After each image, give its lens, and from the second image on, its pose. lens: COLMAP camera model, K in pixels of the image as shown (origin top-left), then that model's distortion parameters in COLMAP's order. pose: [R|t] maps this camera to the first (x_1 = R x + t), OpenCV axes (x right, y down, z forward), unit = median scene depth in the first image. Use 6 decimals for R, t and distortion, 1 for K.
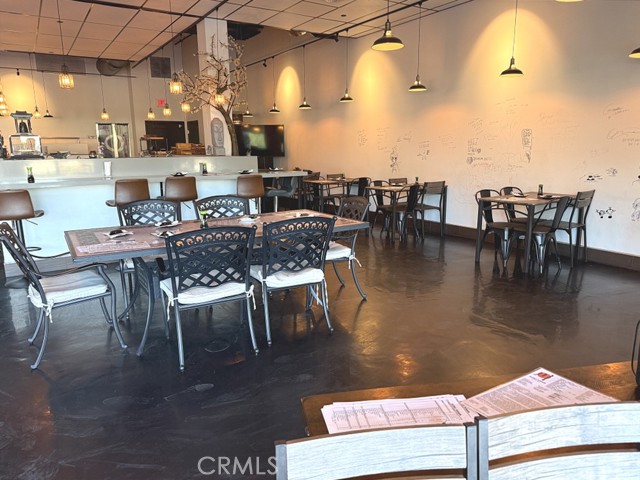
lens RADIAL K [[453.5, 0, 319.0], [0, 453.5, 249.3], [0, 0, 1]] dist [0.102432, -0.124933]
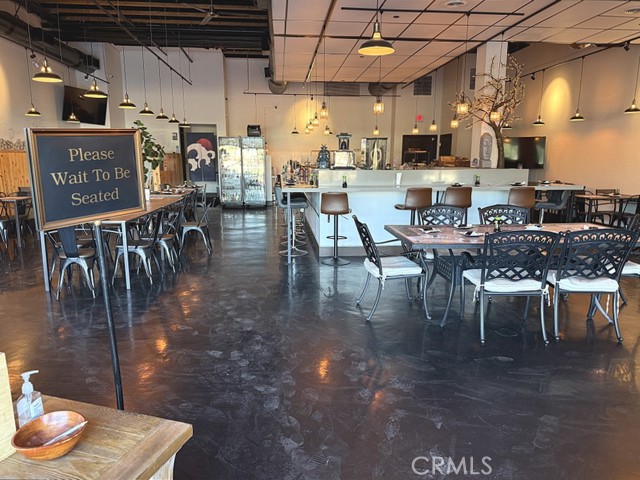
lens RADIAL K [[453.5, 0, 319.0], [0, 453.5, 249.3], [0, 0, 1]] dist [0.102432, -0.124933]
pose [[0.888969, 0.105423, -0.445668, -0.086461], [-0.114539, 0.993397, 0.006517, 0.028384], [0.443412, 0.045253, 0.895175, -0.166726]]
